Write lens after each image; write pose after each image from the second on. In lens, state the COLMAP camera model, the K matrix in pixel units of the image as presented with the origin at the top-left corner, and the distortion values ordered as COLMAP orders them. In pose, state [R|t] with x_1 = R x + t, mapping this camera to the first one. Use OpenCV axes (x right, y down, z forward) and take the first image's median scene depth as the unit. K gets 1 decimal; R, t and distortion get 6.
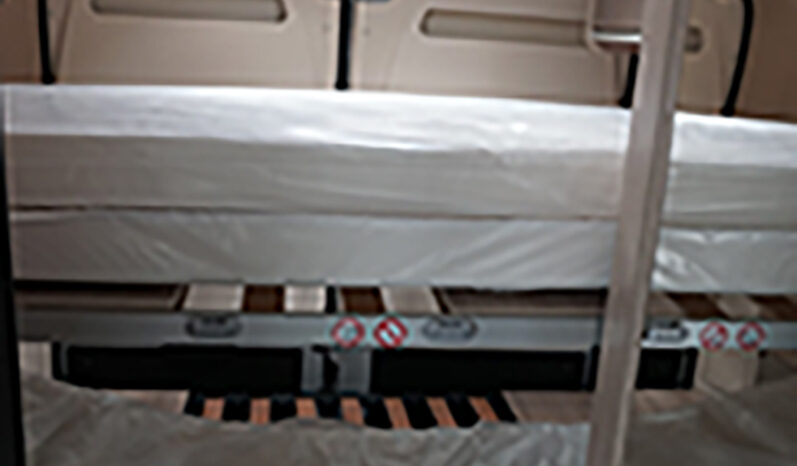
lens RADIAL K [[545.8, 0, 398.5], [0, 545.8, 233.0], [0, 0, 1]] dist [-0.034504, -0.000244]
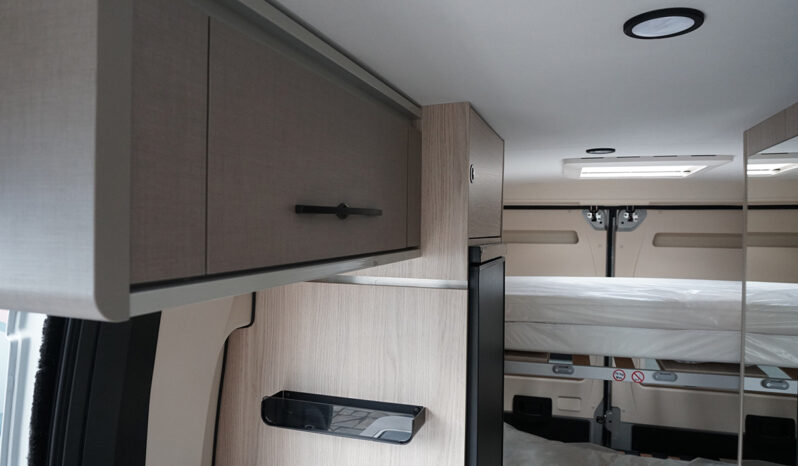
lens RADIAL K [[546.5, 0, 399.0], [0, 546.5, 233.0], [0, 0, 1]] dist [-0.034504, -0.000244]
pose [[0.900224, -0.057217, -0.431652, 0.102126], [-0.084904, 0.949235, -0.302895, 0.385427], [0.427070, 0.309322, 0.849665, -1.619474]]
